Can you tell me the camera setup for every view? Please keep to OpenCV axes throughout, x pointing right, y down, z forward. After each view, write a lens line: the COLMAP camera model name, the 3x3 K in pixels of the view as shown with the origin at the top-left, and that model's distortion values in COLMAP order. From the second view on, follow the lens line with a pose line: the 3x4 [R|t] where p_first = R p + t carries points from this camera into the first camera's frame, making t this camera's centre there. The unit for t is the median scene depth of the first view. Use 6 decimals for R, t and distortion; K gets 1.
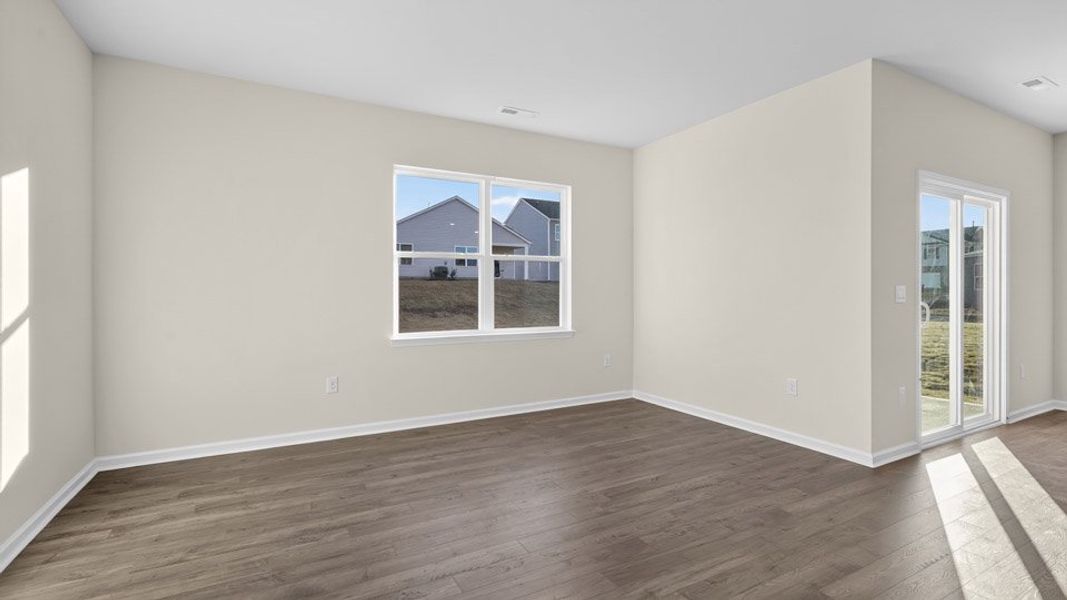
lens RADIAL K [[485.6, 0, 535.5], [0, 485.6, 297.6], [0, 0, 1]] dist [-0.002764, -0.000517]
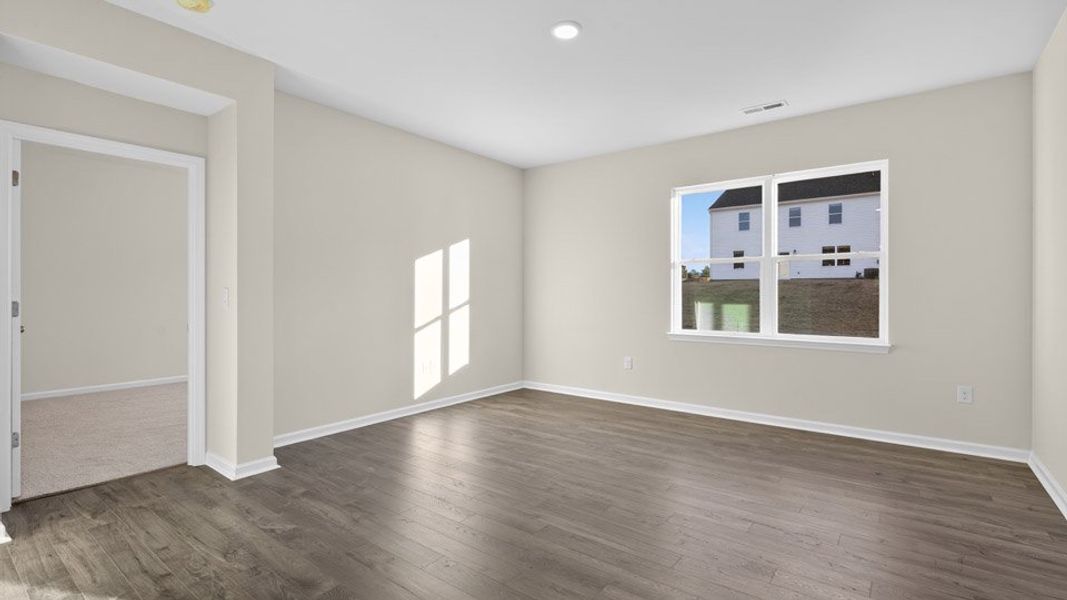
lens RADIAL K [[485.6, 0, 535.5], [0, 485.6, 297.6], [0, 0, 1]] dist [-0.002764, -0.000517]
pose [[0.407126, 0.008356, -0.913334, 0.755265], [-0.014456, 0.999892, 0.002704, -0.003506], [0.913257, 0.012103, 0.407203, 0.223669]]
